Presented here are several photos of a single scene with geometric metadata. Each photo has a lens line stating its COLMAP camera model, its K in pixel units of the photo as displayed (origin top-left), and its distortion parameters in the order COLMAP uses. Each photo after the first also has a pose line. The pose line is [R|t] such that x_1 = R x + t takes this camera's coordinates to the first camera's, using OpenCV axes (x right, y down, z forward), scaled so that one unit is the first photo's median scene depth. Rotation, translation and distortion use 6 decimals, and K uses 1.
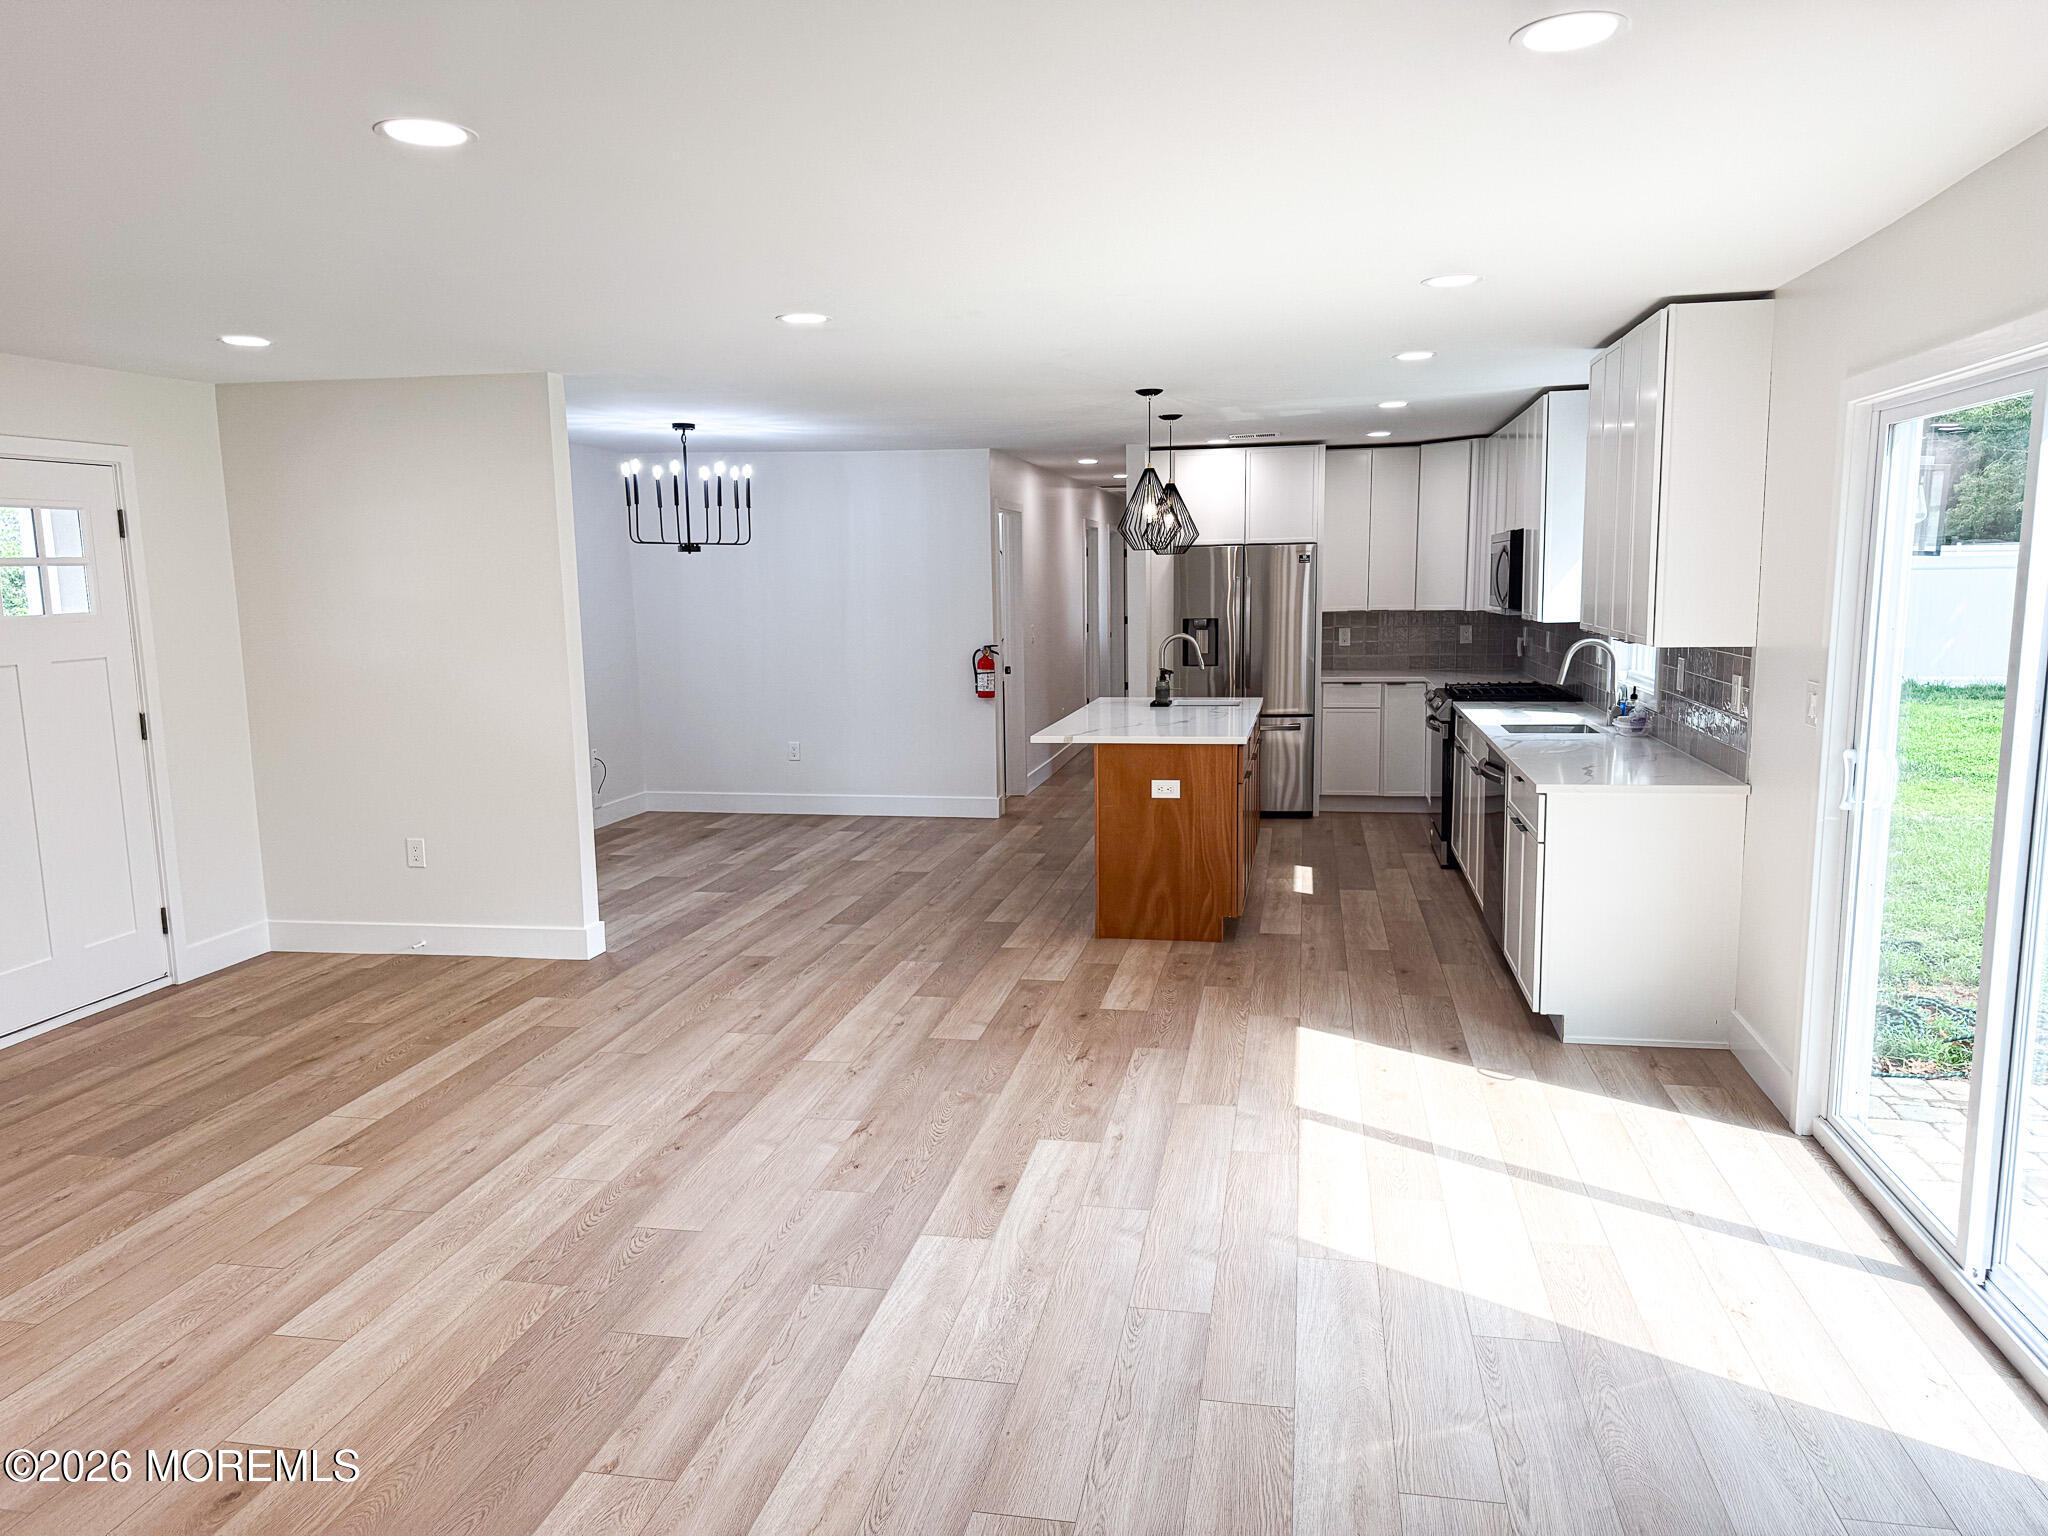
lens RADIAL K [[1429.5, 0, 1032.0], [0, 1429.5, 785.3], [0, 0, 1]] dist [0.114442, -0.165133]
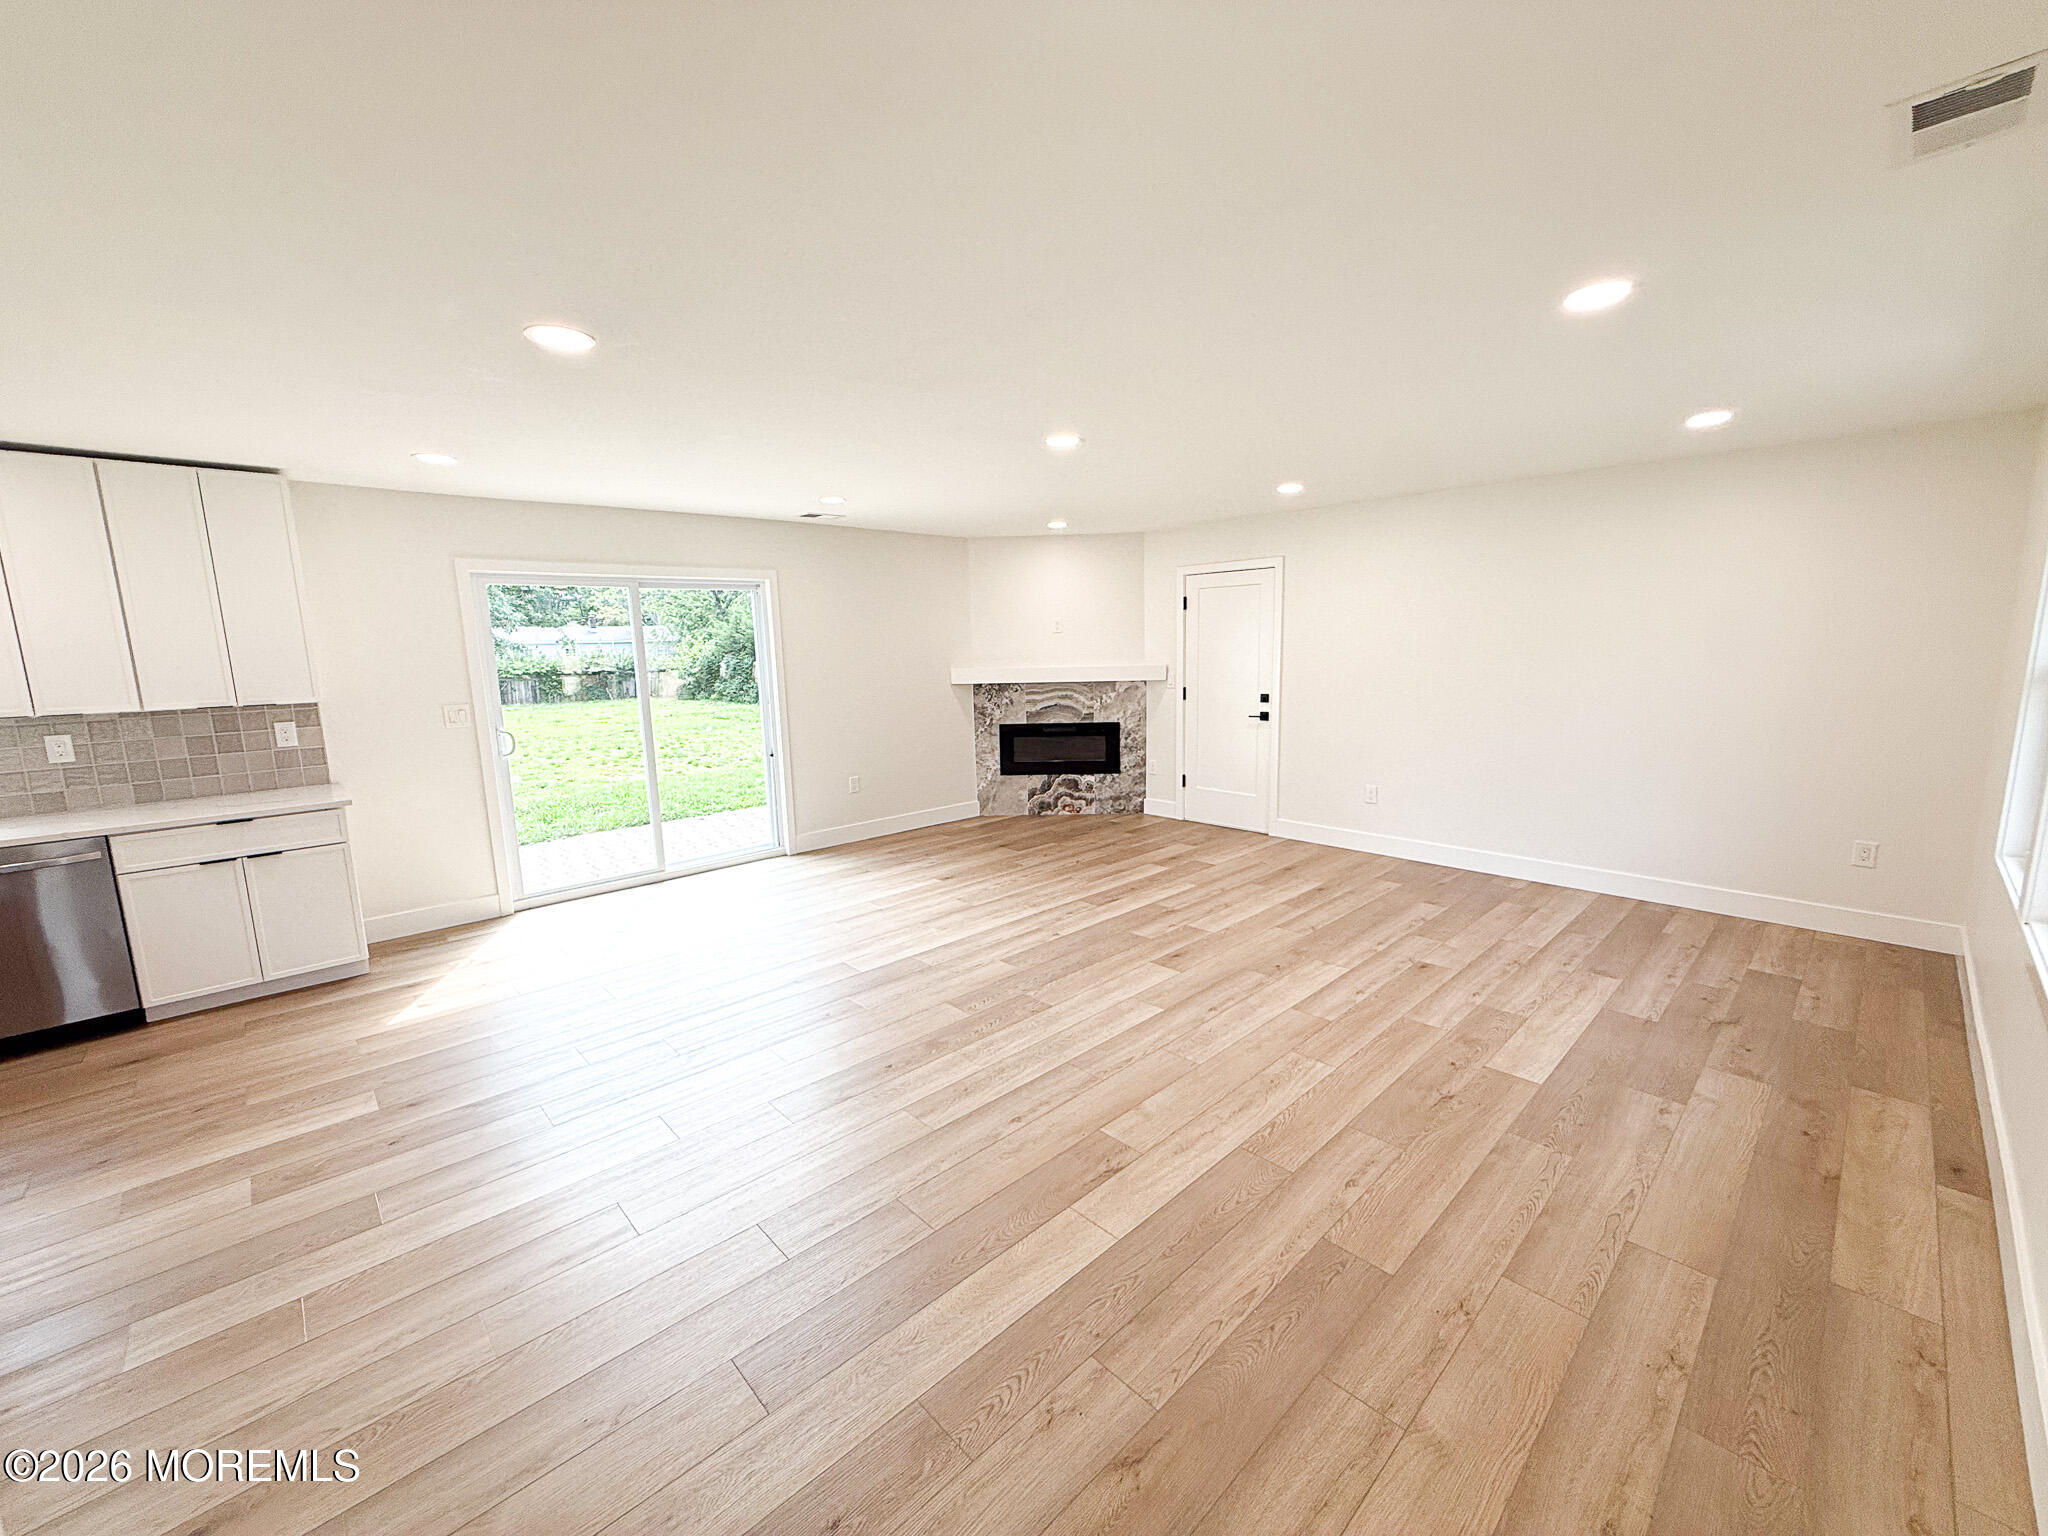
lens RADIAL K [[817.3, 0, 1021.6], [0, 817.3, 769.5], [0, 0, 1]] dist [-0.001072, -0.000088]
pose [[-0.808718, -0.057335, 0.585395, -0.518755], [0.123840, 0.956333, 0.264748, -0.126948], [-0.575012, 0.286602, -0.766303, 0.974172]]
